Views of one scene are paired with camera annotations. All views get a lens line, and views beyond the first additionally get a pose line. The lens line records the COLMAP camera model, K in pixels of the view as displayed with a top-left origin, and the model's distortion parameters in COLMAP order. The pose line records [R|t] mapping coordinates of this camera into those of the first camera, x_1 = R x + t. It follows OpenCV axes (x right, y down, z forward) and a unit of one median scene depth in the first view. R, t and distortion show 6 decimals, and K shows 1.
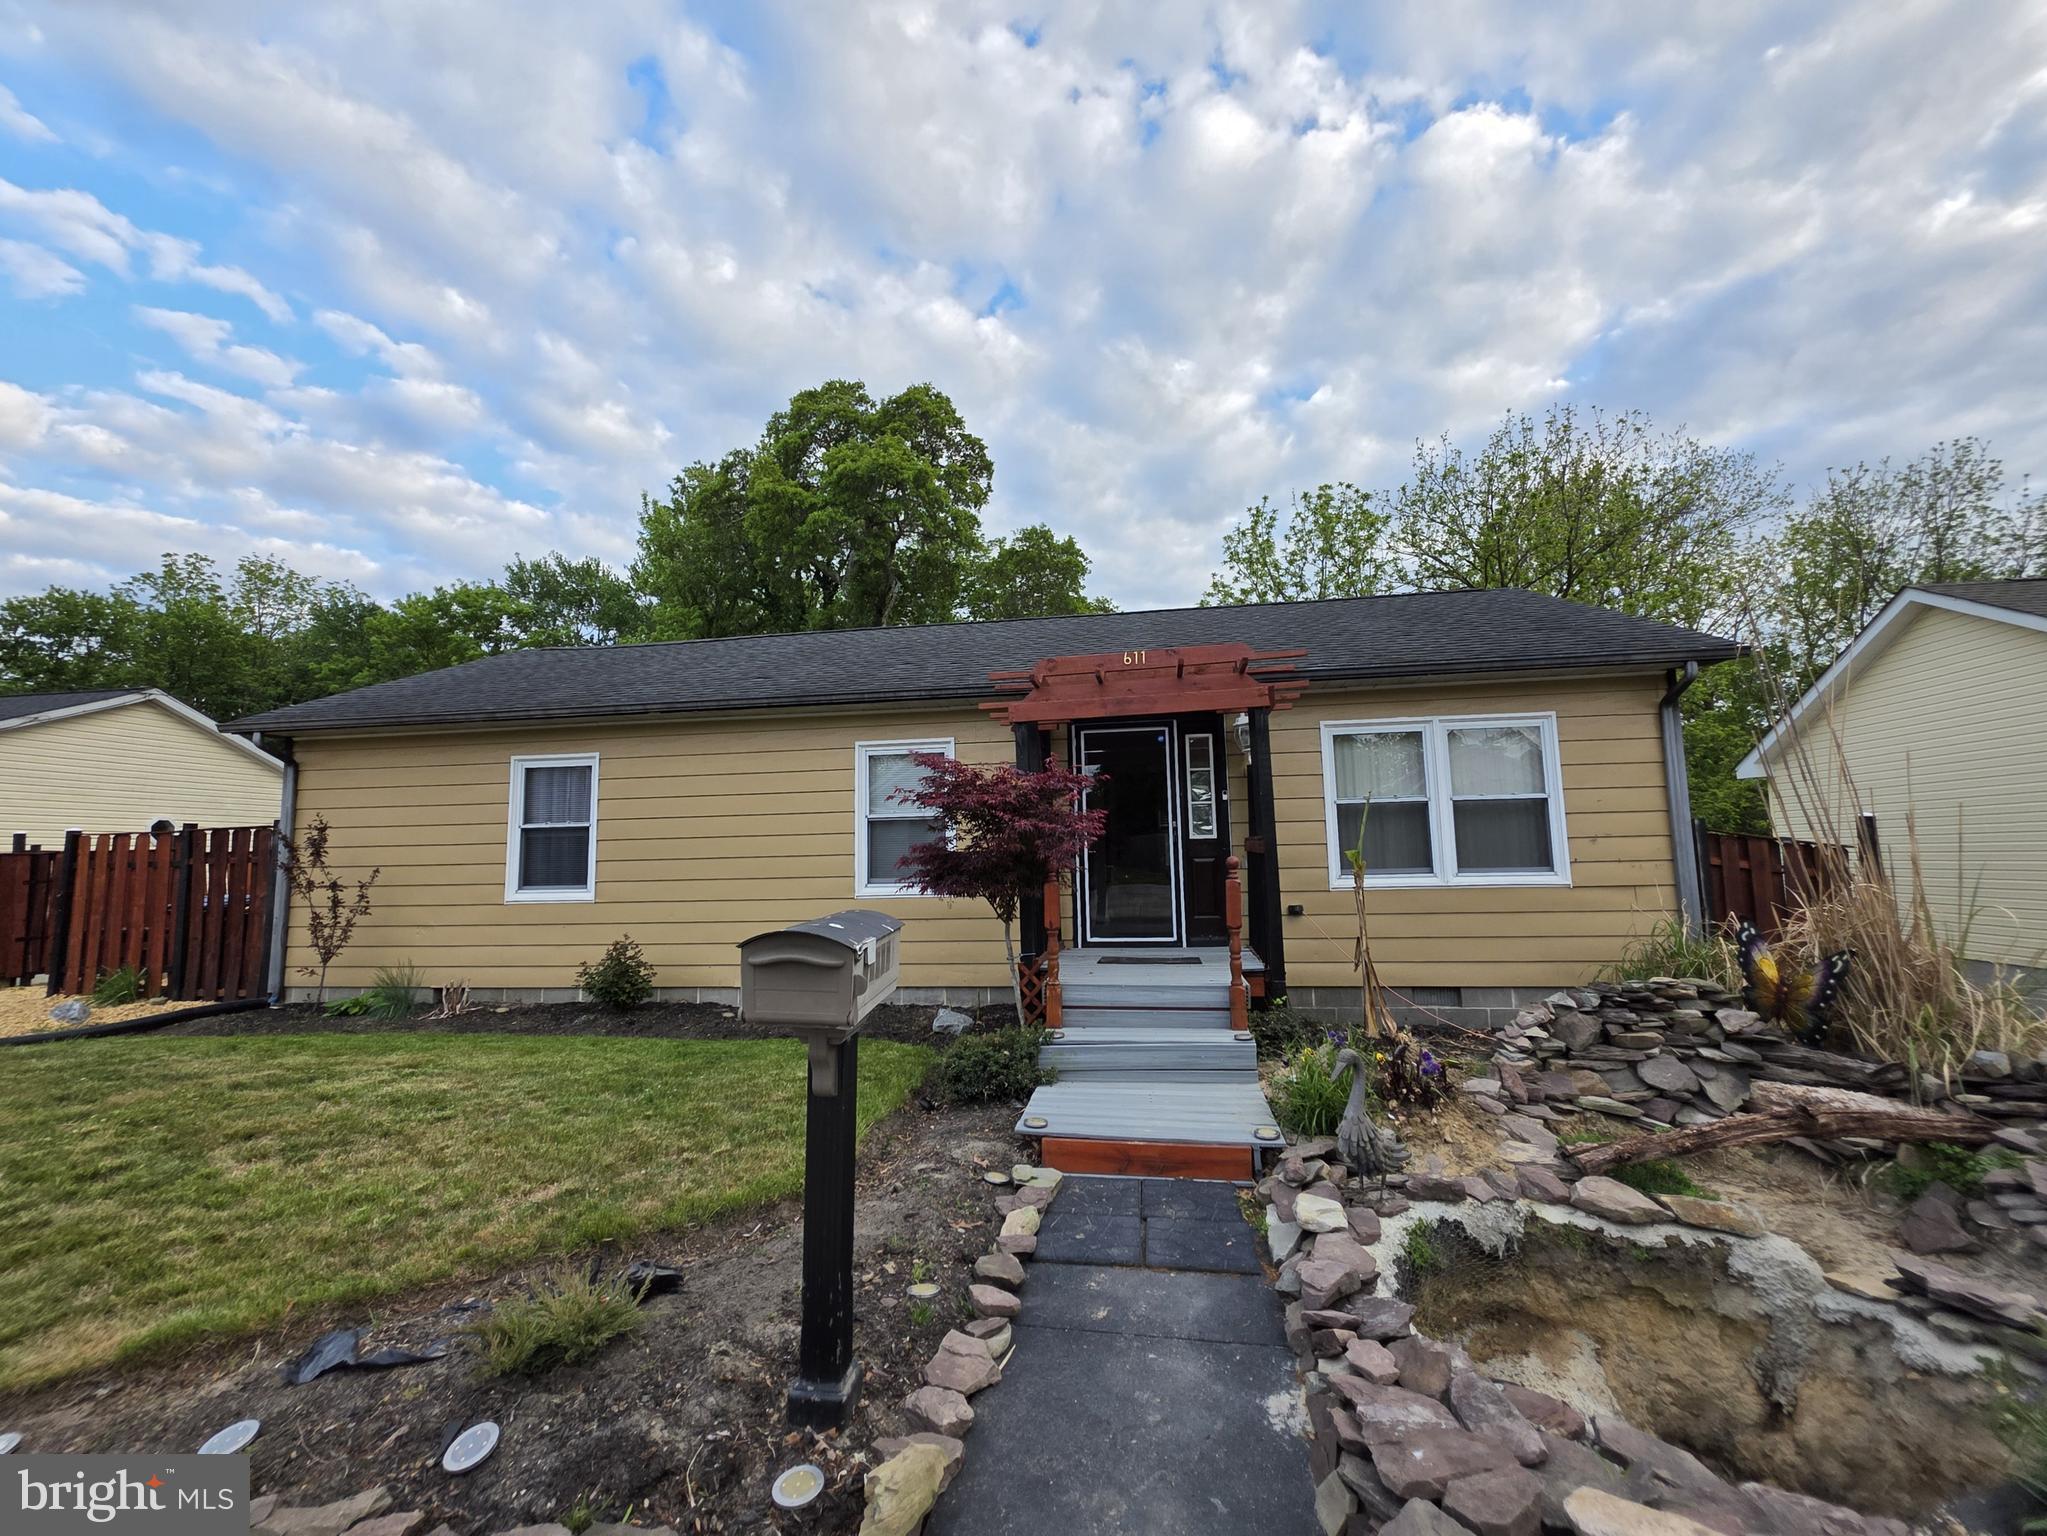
lens RADIAL K [[885.4, 0, 1021.6], [0, 885.4, 763.5], [0, 0, 1]] dist [0.003716, 0.000497]
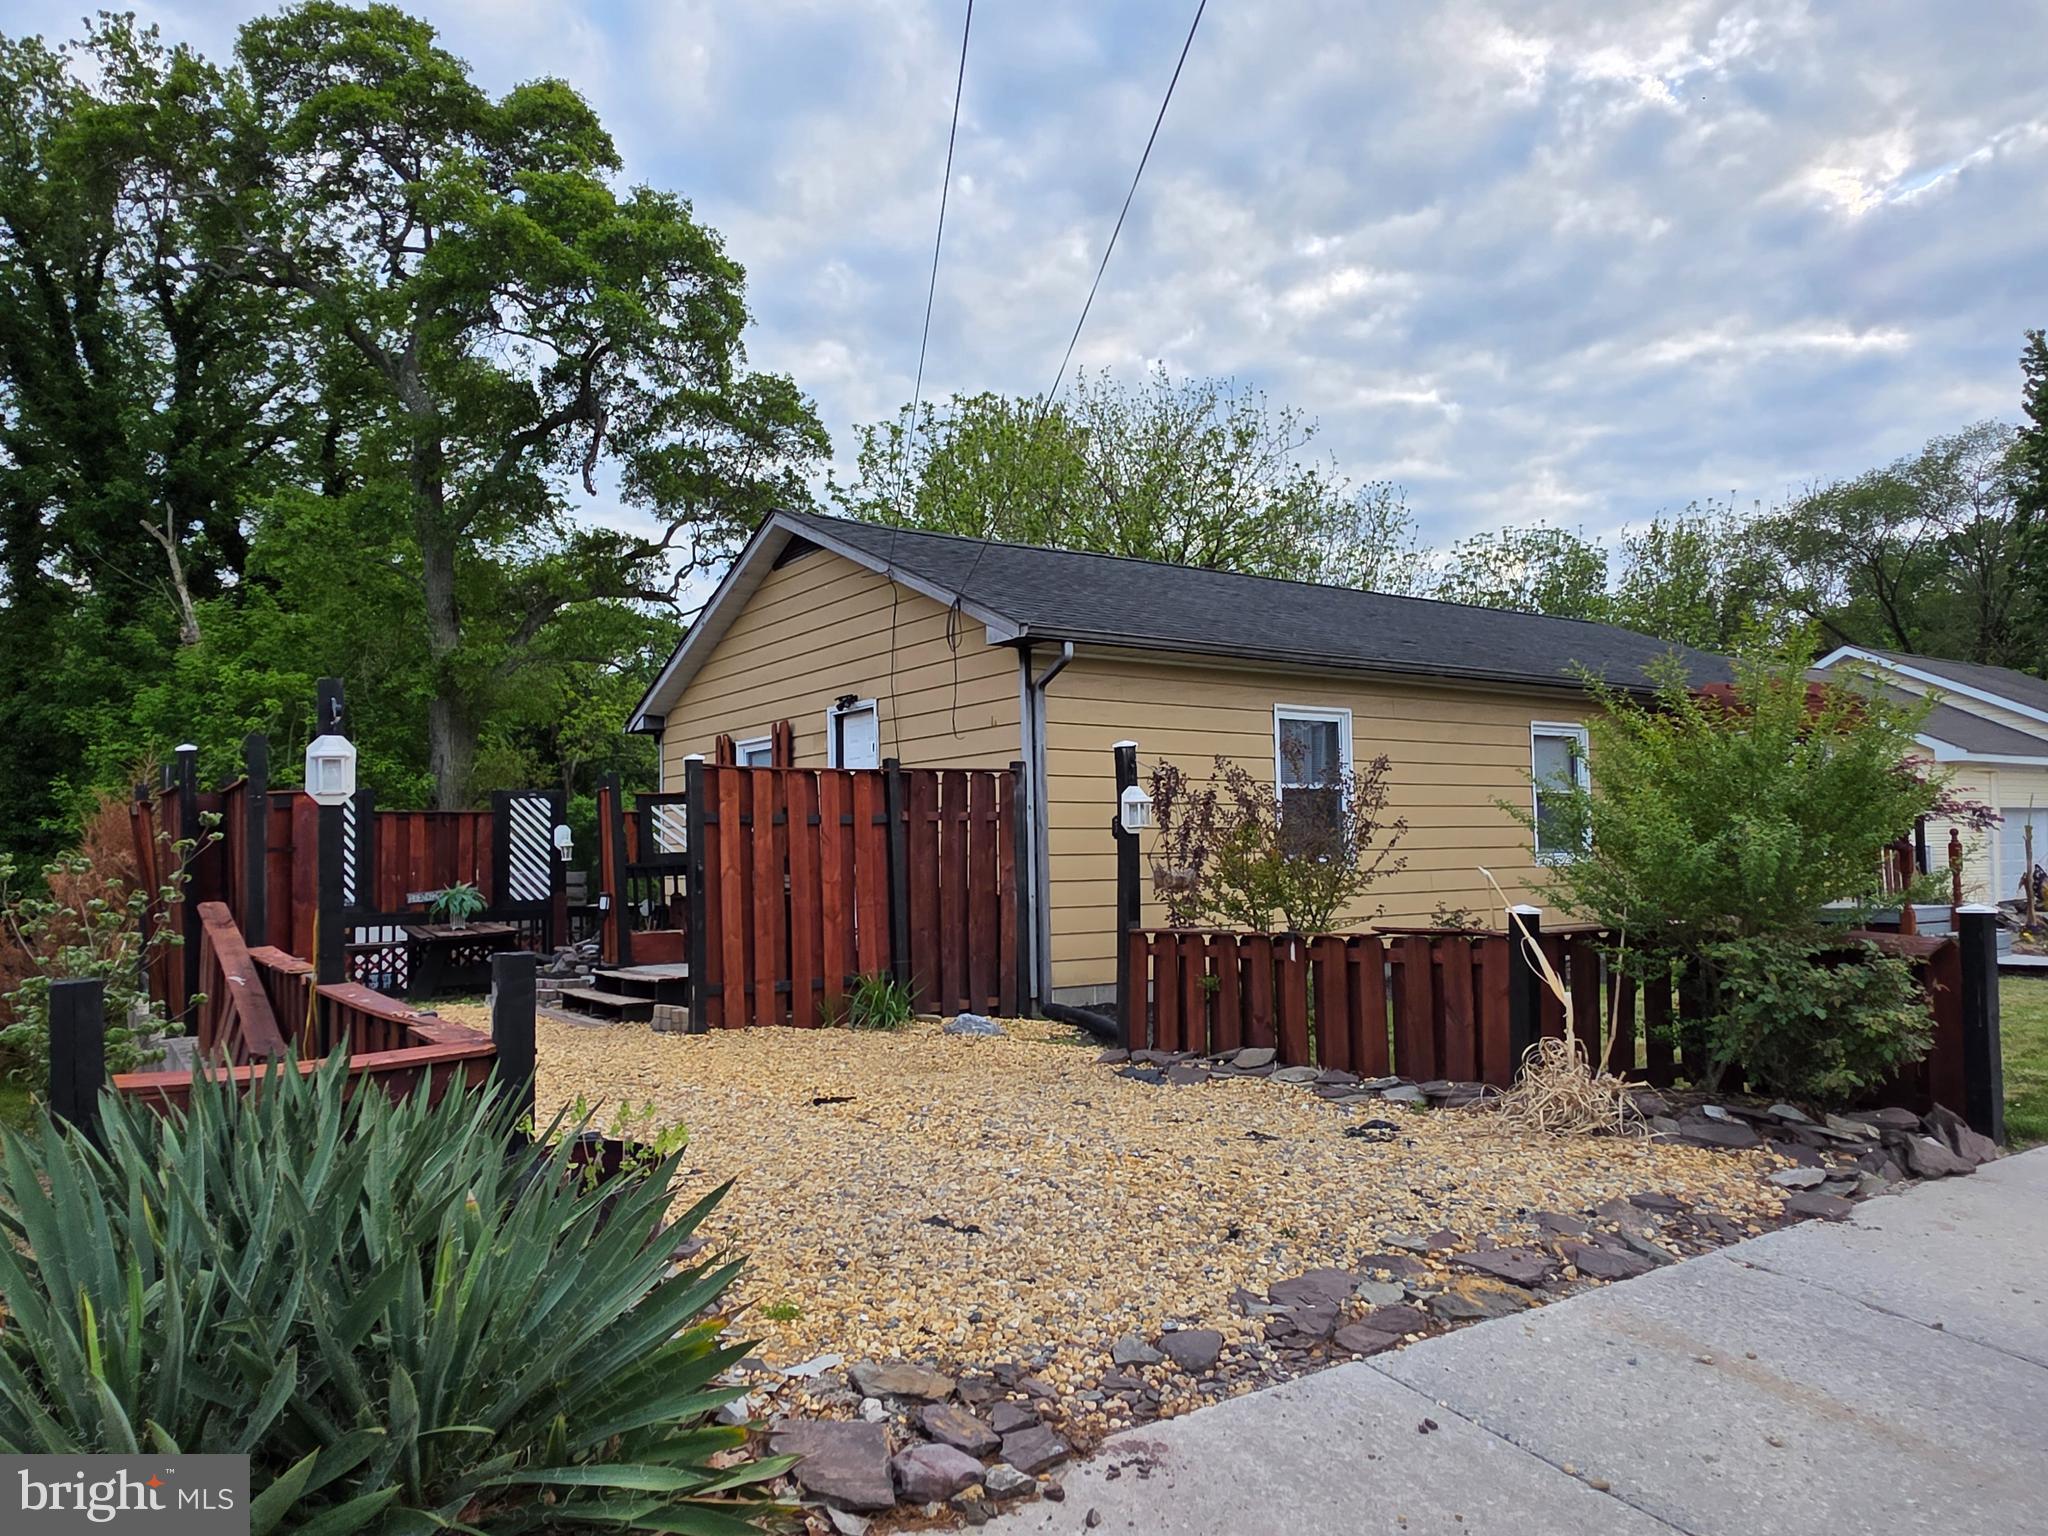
lens RADIAL K [[1384.4, 0, 1020.6], [0, 1384.4, 782.7], [0, 0, 1]] dist [0.004457, -0.000881]
pose [[0.726145, 0.045129, 0.686059, -1.841279], [-0.073035, 0.997261, 0.011702, 0.077301], [-0.683652, -0.058603, 0.727452, 0.211770]]
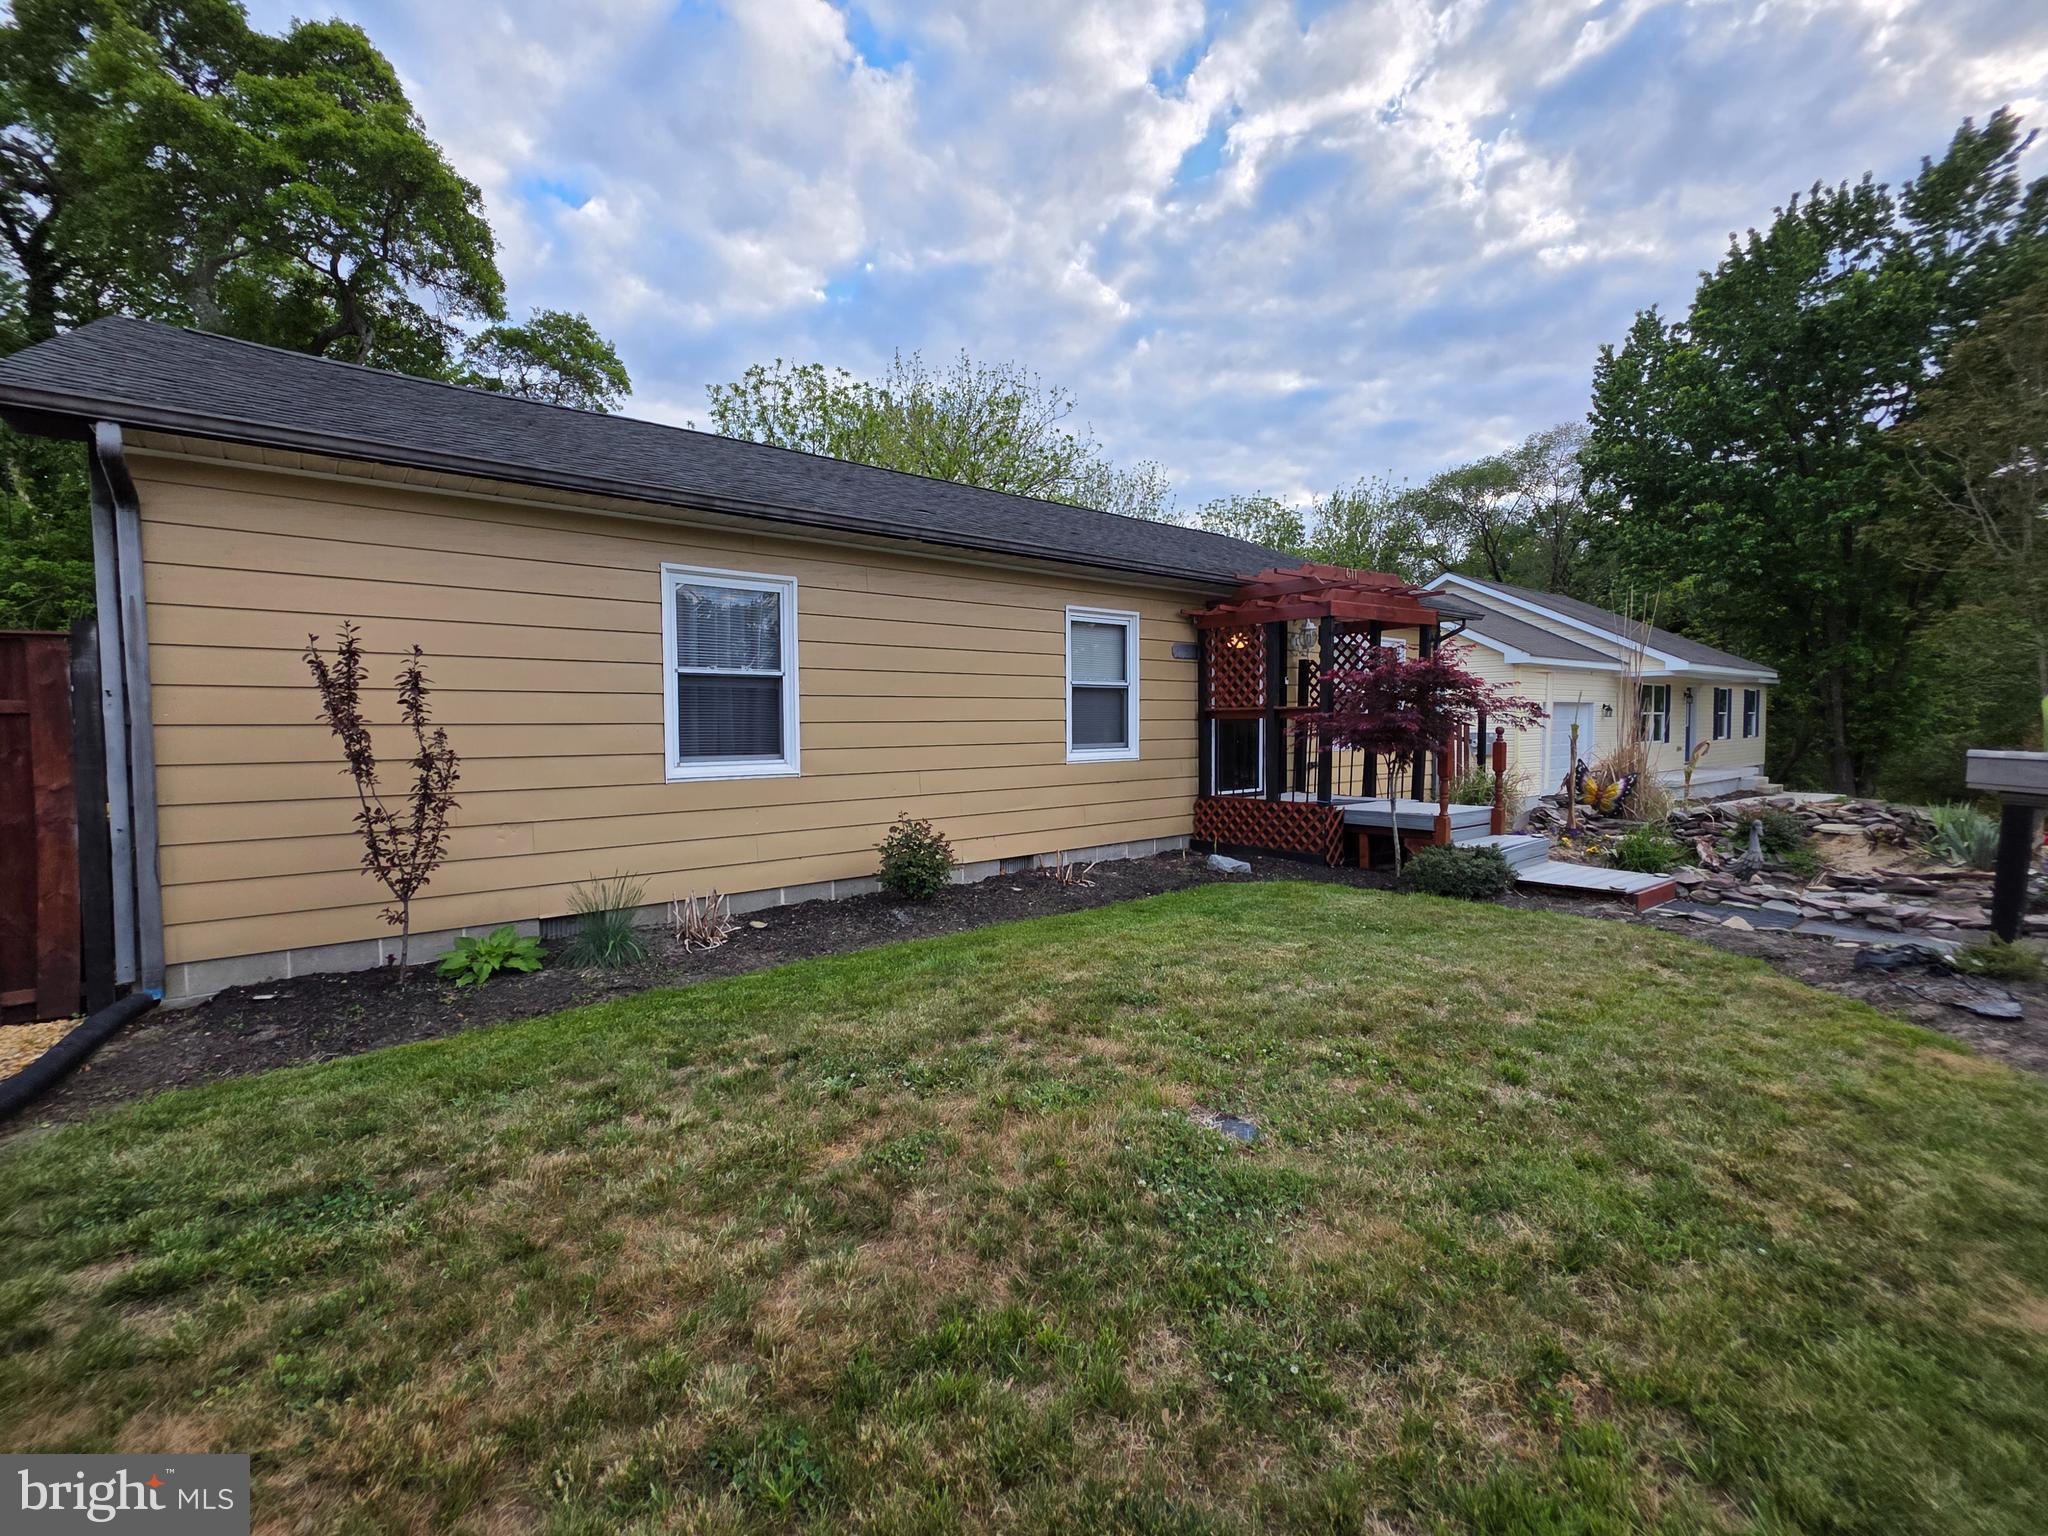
lens RADIAL K [[885.8, 0, 1022.1], [0, 885.8, 763.5], [0, 0, 1]] dist [0.003716, 0.000497]
pose [[0.674753, -0.017531, 0.737836, -0.978412], [-0.085631, 0.991106, 0.101859, 0.054959], [-0.733059, -0.131911, 0.667251, 0.376460]]
